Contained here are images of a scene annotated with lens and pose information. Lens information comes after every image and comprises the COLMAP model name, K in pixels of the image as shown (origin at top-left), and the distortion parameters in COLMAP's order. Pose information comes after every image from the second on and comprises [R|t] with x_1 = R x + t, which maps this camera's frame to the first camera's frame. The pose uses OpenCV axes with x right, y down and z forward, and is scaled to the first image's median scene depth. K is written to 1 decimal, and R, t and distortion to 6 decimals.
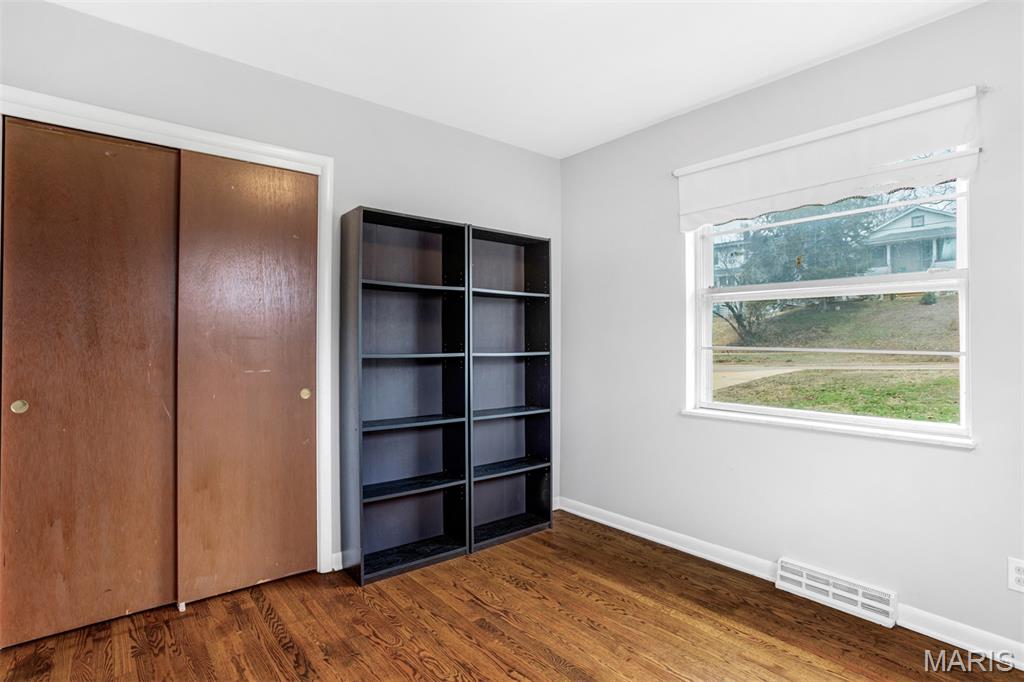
lens RADIAL K [[527.8, 0, 512.0], [0, 527.8, 341.0], [0, 0, 1]] dist [-0.048944, 0.039251]
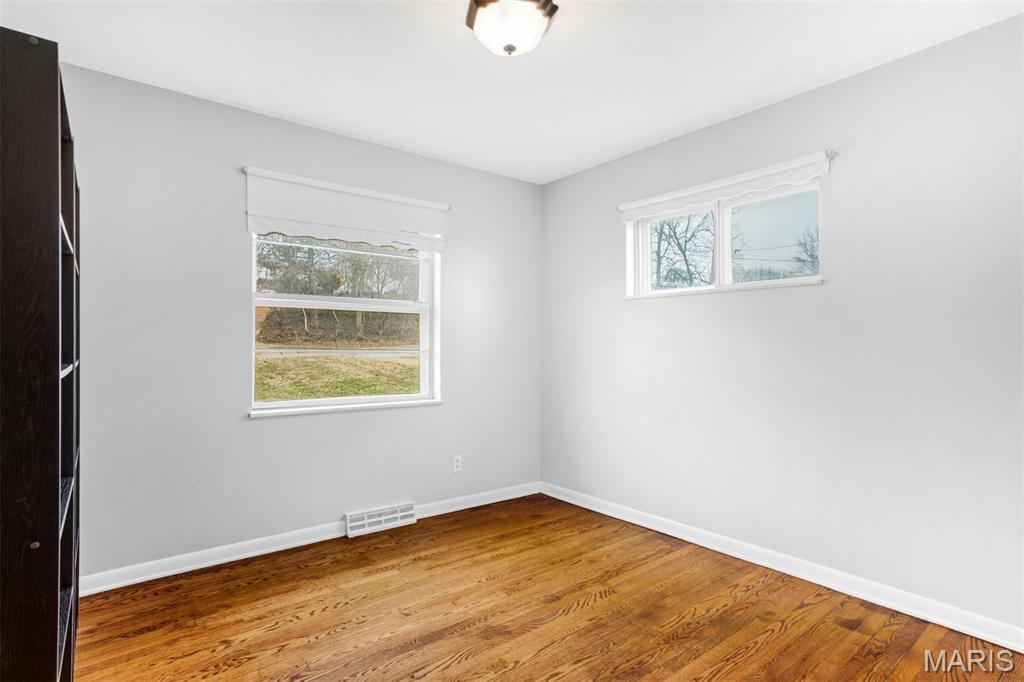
lens RADIAL K [[511.8, 0, 496.6], [0, 511.8, 337.5], [0, 0, 1]] dist [-0.048455, 0.035274]
pose [[0.032546, 0.011687, 0.999402, -0.725409], [-0.004184, 0.999924, -0.011557, -0.001166], [-0.999461, -0.003805, 0.032593, 0.608340]]
